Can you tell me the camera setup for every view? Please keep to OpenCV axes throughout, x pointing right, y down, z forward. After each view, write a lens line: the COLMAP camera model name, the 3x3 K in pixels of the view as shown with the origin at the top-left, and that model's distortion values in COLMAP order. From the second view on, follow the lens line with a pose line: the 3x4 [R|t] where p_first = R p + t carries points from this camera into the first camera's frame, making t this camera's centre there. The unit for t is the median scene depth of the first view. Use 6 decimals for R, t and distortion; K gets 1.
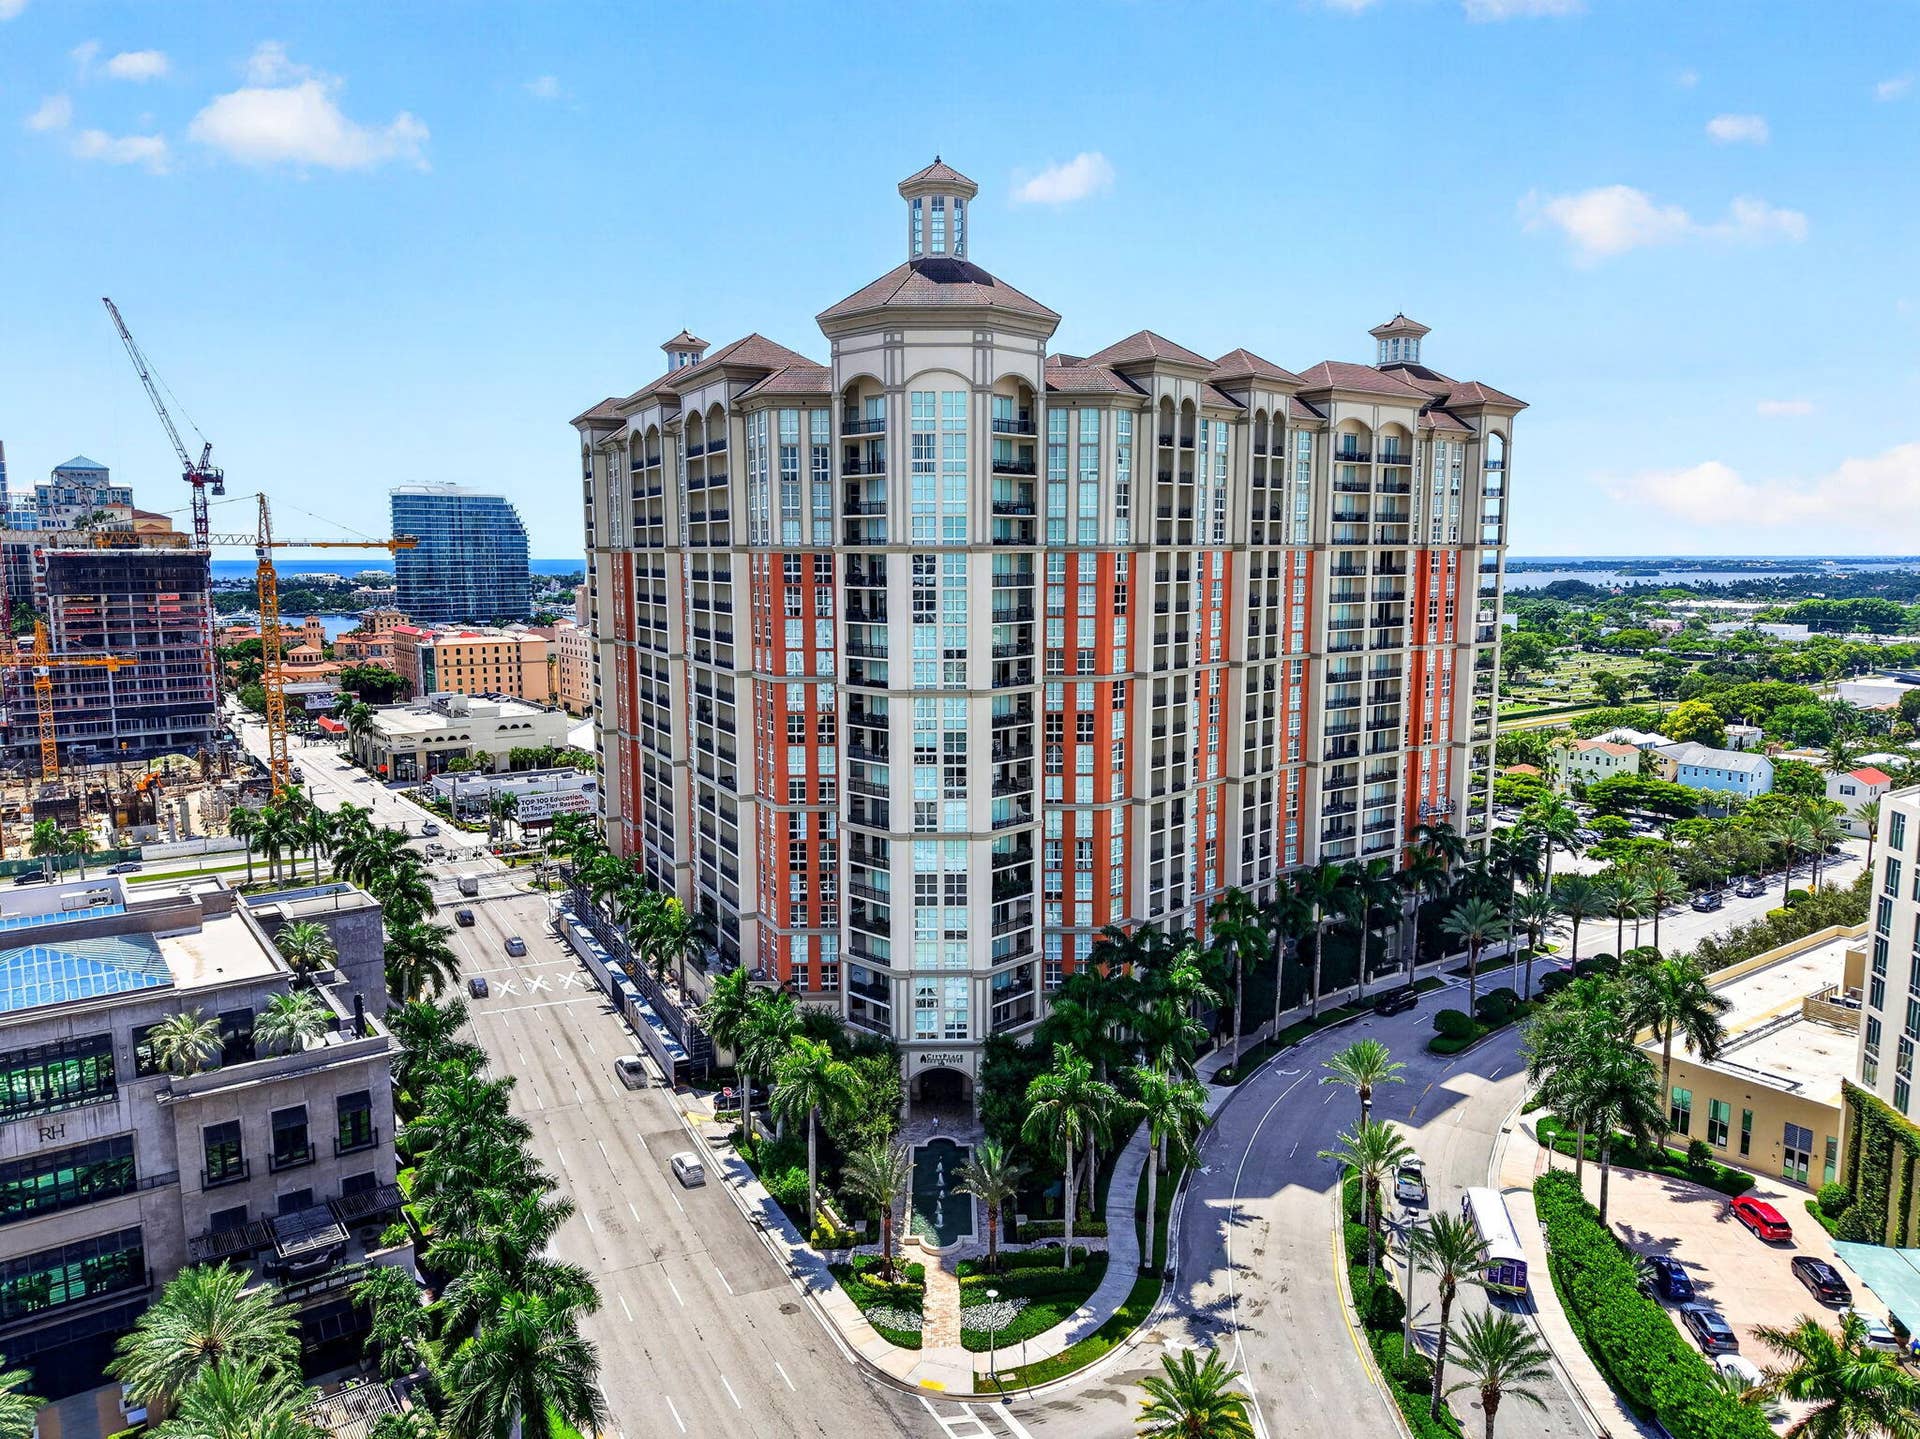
lens RADIAL K [[1283.1, 0, 955.8], [0, 1283.1, 720.5], [0, 0, 1]] dist [0.015044, -0.020102]
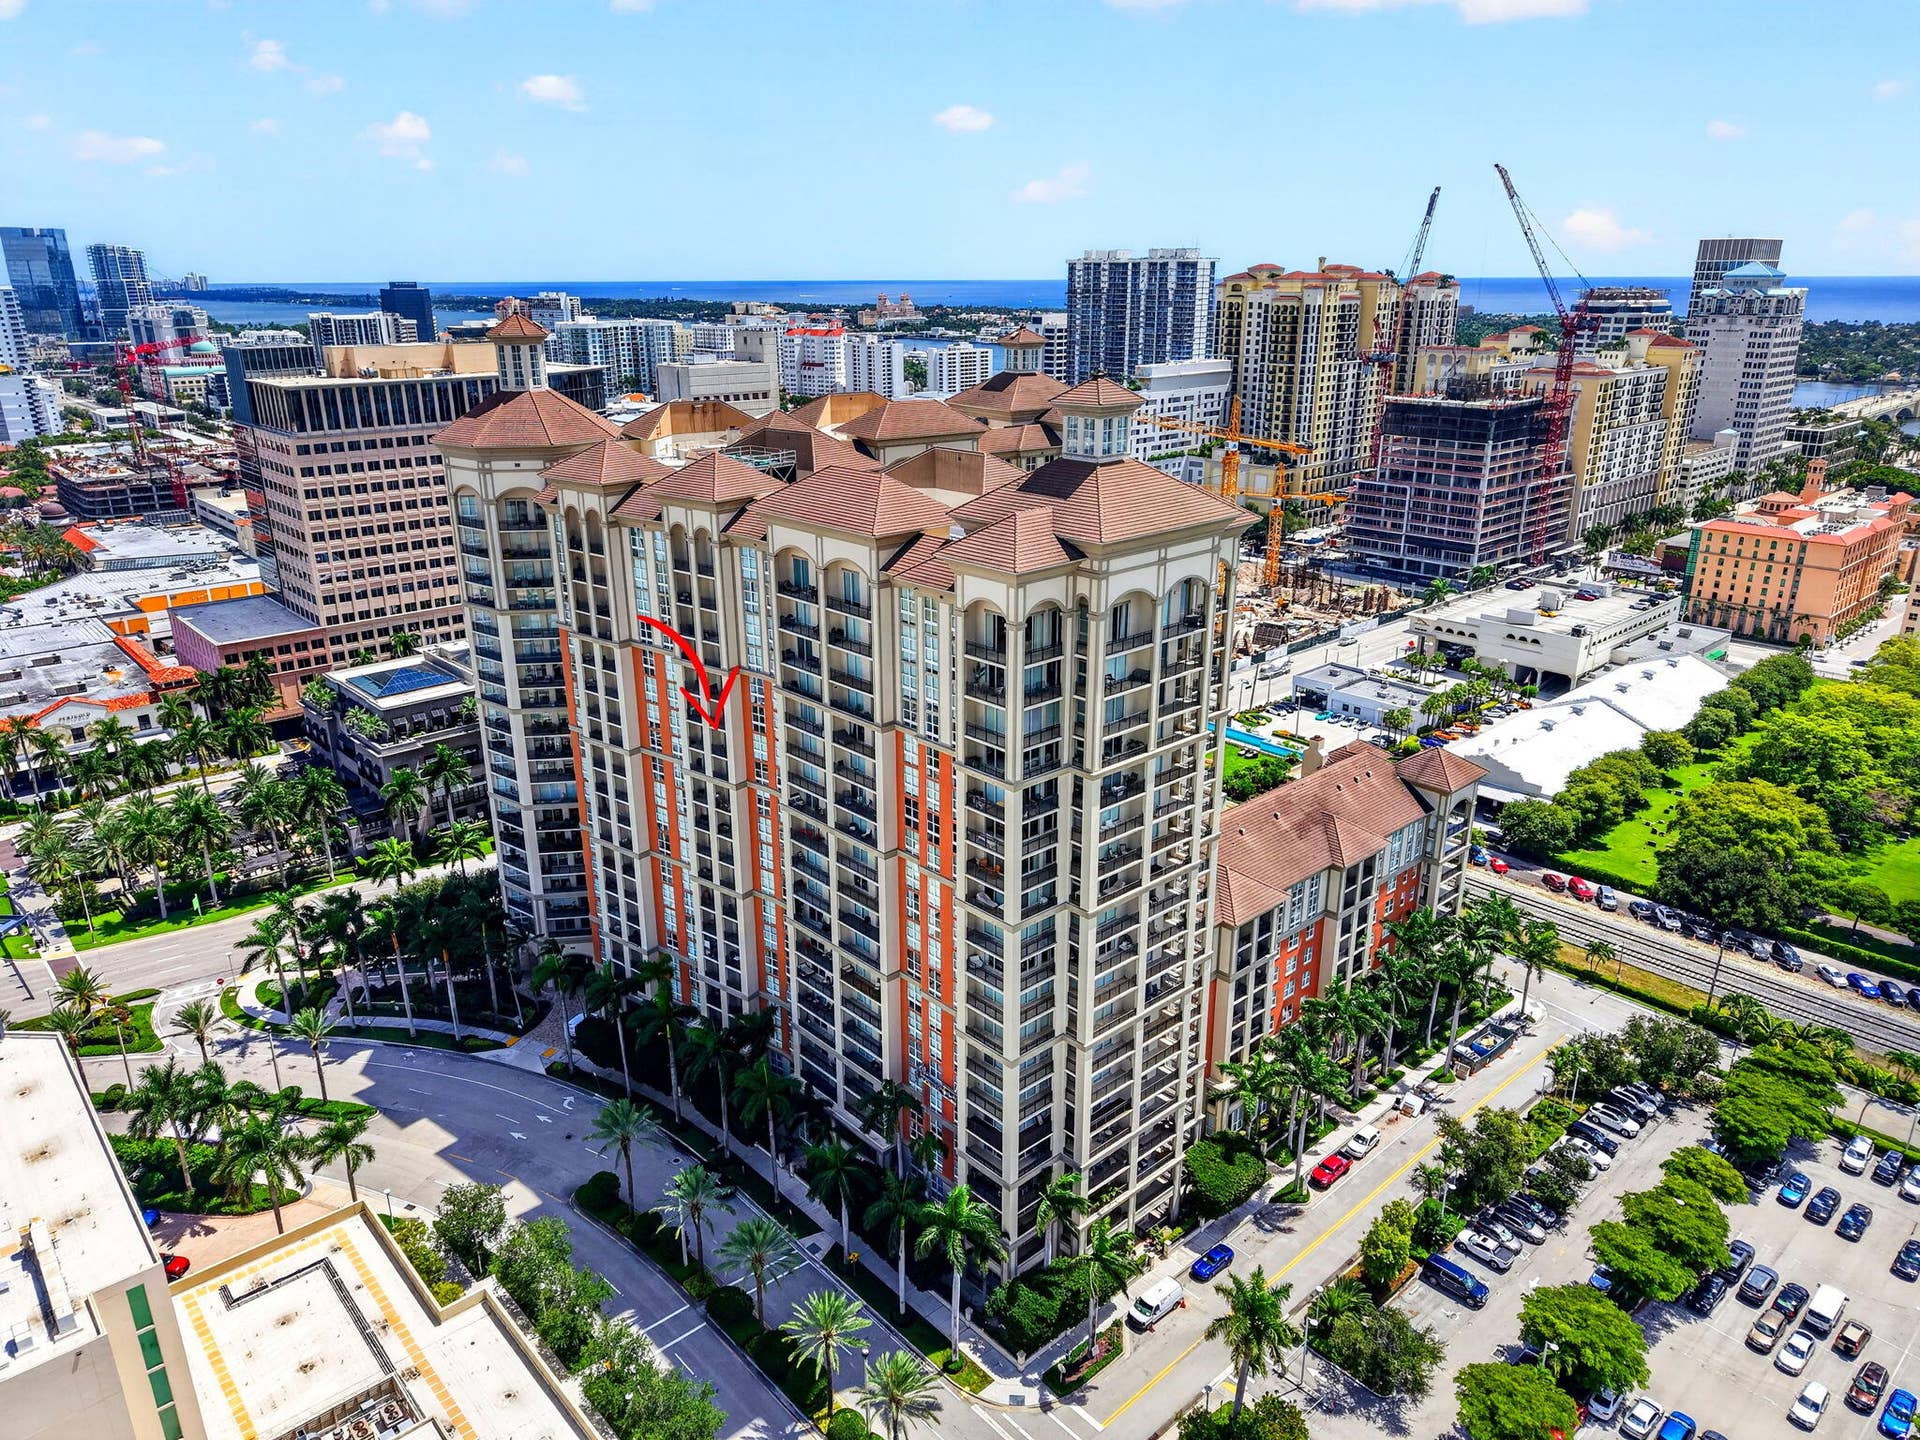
lens RADIAL K [[1281.9, 0, 954.9], [0, 1281.9, 719.2], [0, 0, 1]] dist [0.024612, -0.031200]
pose [[0.119137, 0.324935, -0.938202, 1.314354], [-0.123113, 0.942475, 0.310781, -0.469053], [0.985215, 0.078480, 0.152287, 1.178701]]
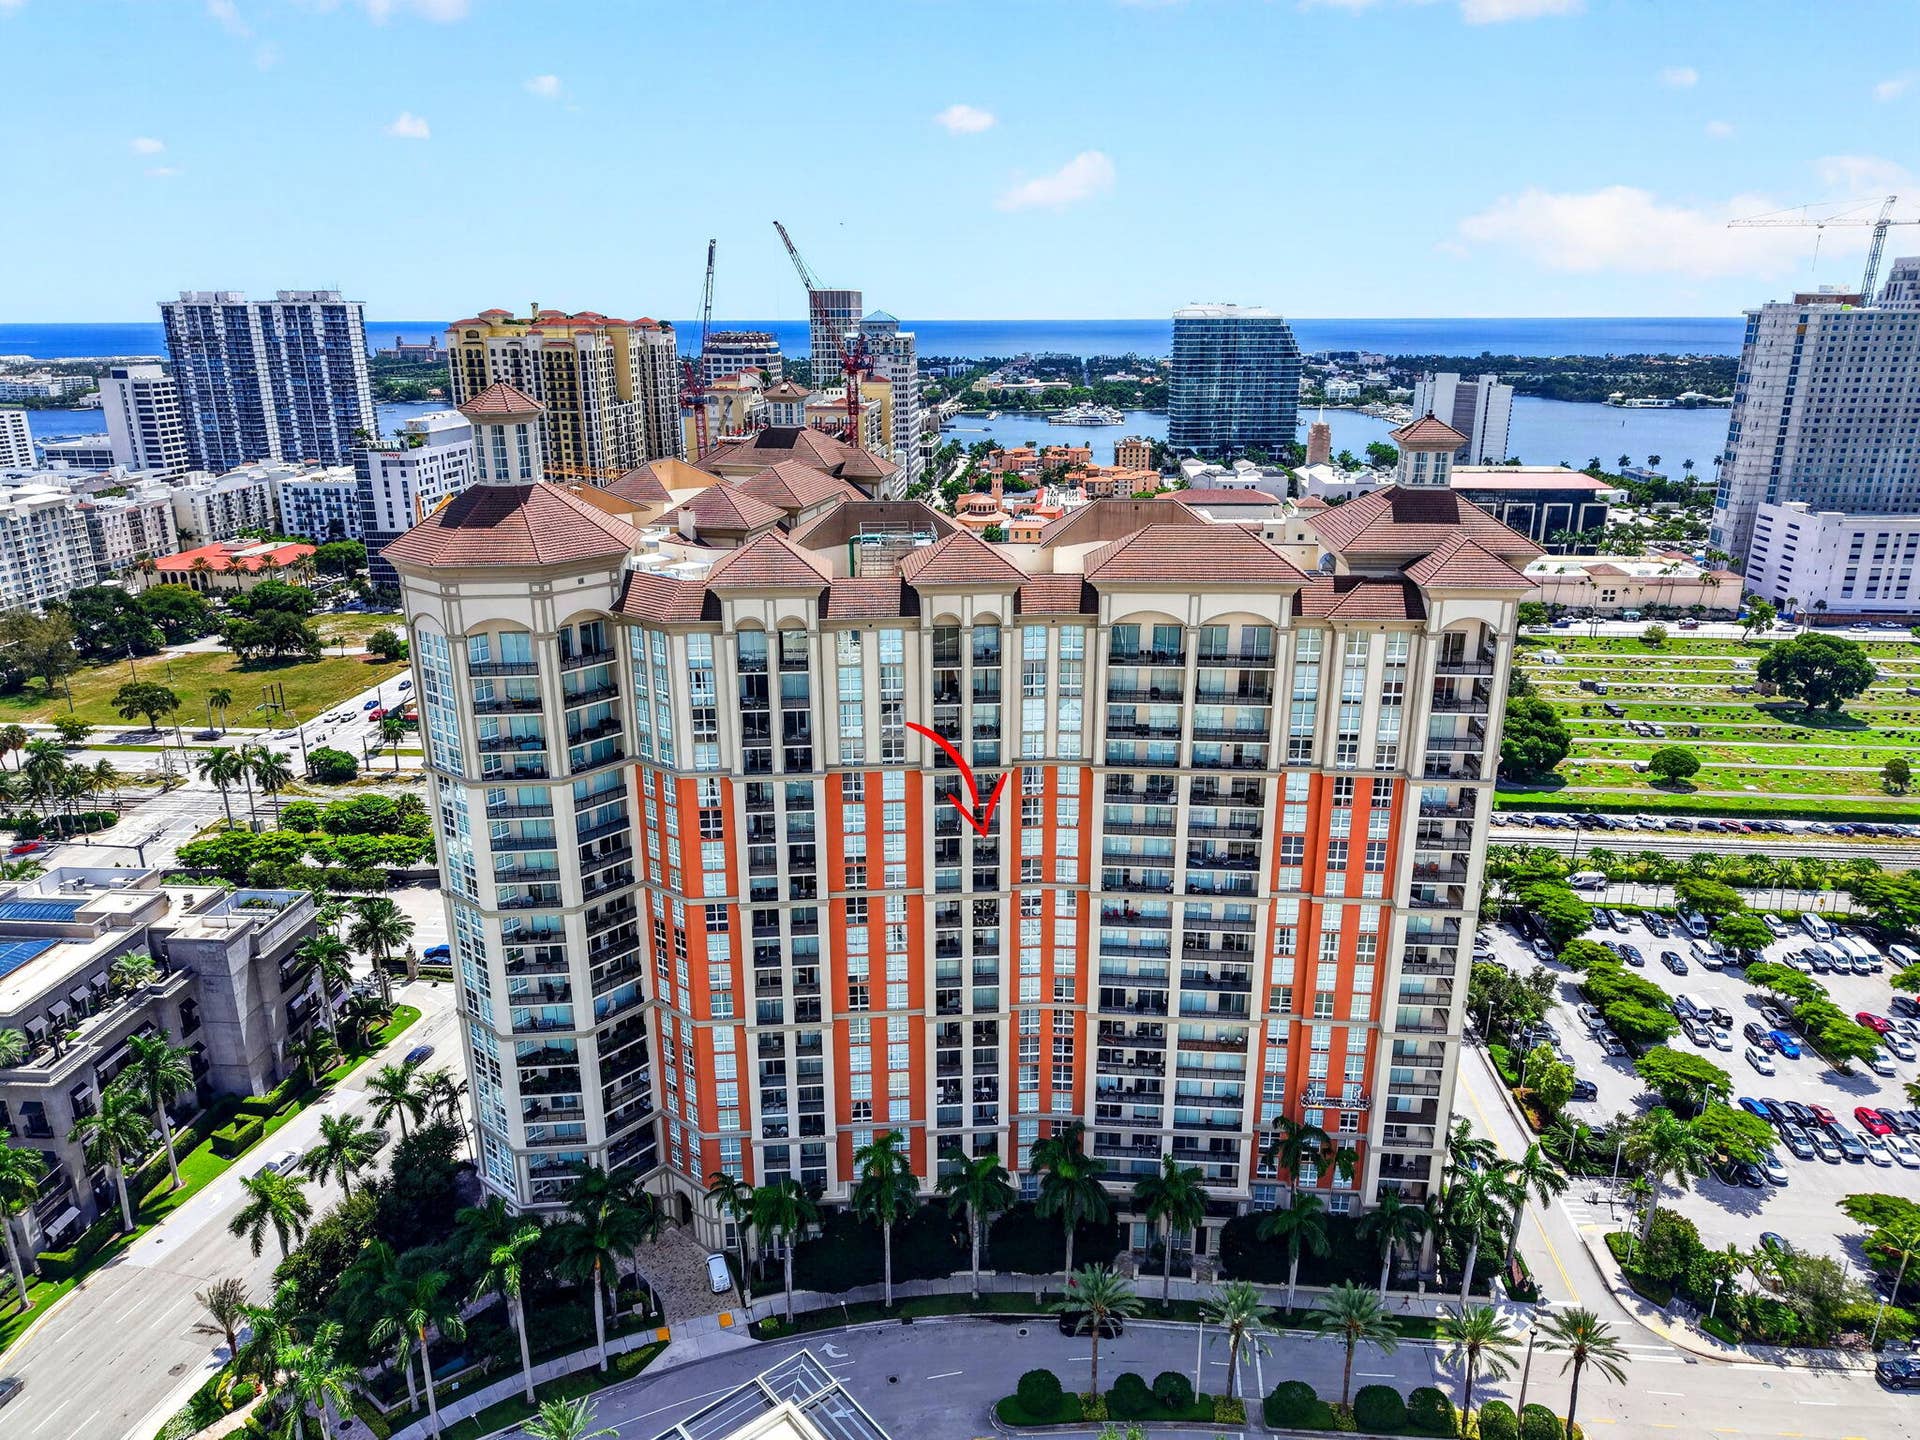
lens RADIAL K [[1283.1, 0, 955.8], [0, 1283.1, 721.0], [0, 0, 1]] dist [0.015044, -0.020102]
pose [[0.761744, 0.194307, -0.618055, 0.839672], [-0.080688, 0.974992, 0.207076, -0.381592], [0.642834, -0.107869, 0.758372, 0.421370]]
